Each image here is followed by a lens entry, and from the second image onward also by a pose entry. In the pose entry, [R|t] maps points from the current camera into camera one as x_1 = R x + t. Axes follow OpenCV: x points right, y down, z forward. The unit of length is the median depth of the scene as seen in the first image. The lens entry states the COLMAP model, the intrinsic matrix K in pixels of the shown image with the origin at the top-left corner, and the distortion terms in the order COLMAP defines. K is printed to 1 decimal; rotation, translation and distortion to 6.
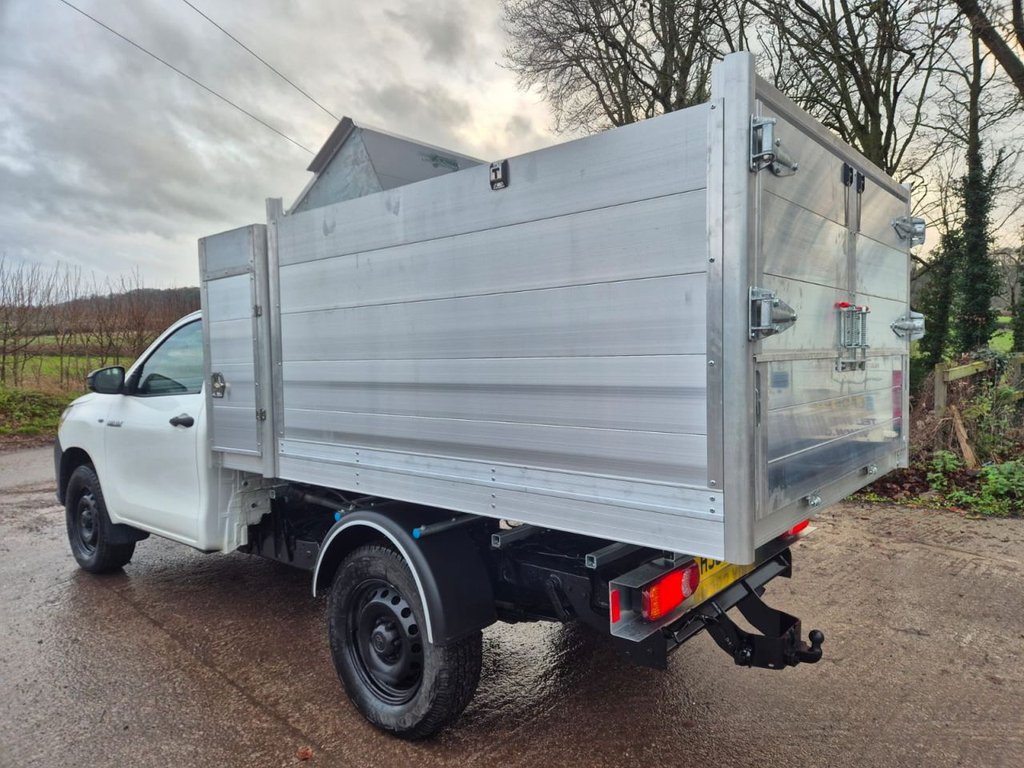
lens RADIAL K [[674.0, 0, 512.0], [0, 674.0, 384.0], [0, 0, 1]] dist [0.090802, -0.066569]
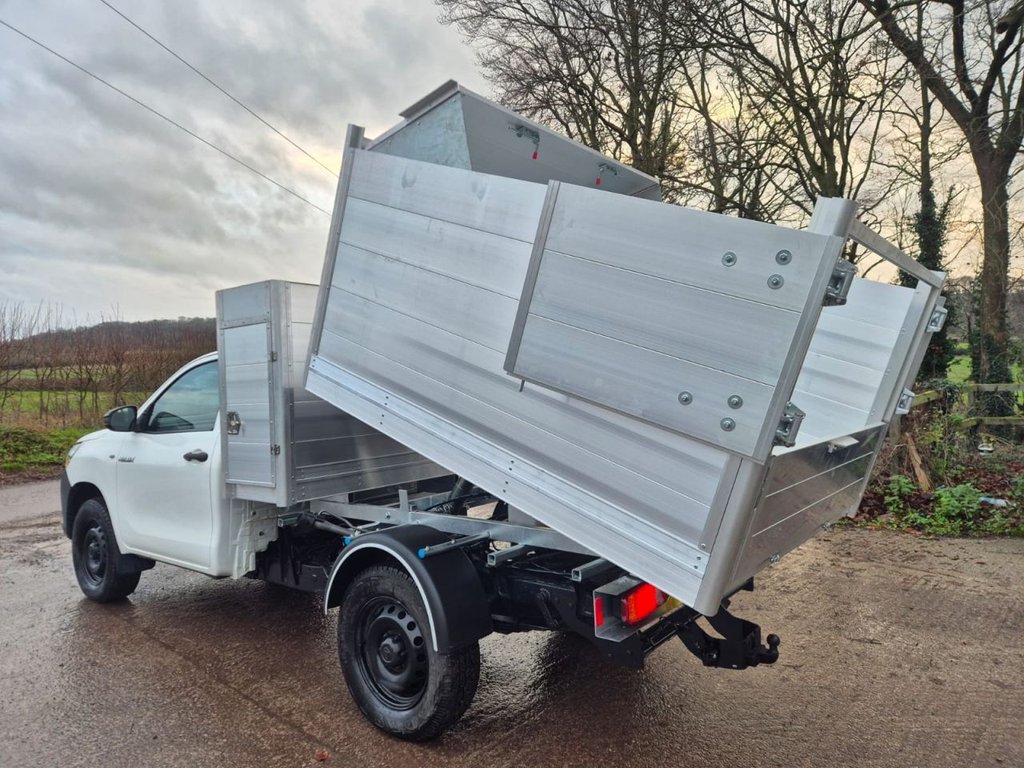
lens RADIAL K [[680.3, 0, 499.1], [0, 680.3, 384.2], [0, 0, 1]] dist [0.089288, -0.068870]
pose [[0.999694, -0.009617, 0.022798, -0.024476], [0.010567, 0.999066, -0.041908, -0.008957], [-0.022373, 0.042136, 0.998861, -0.109158]]
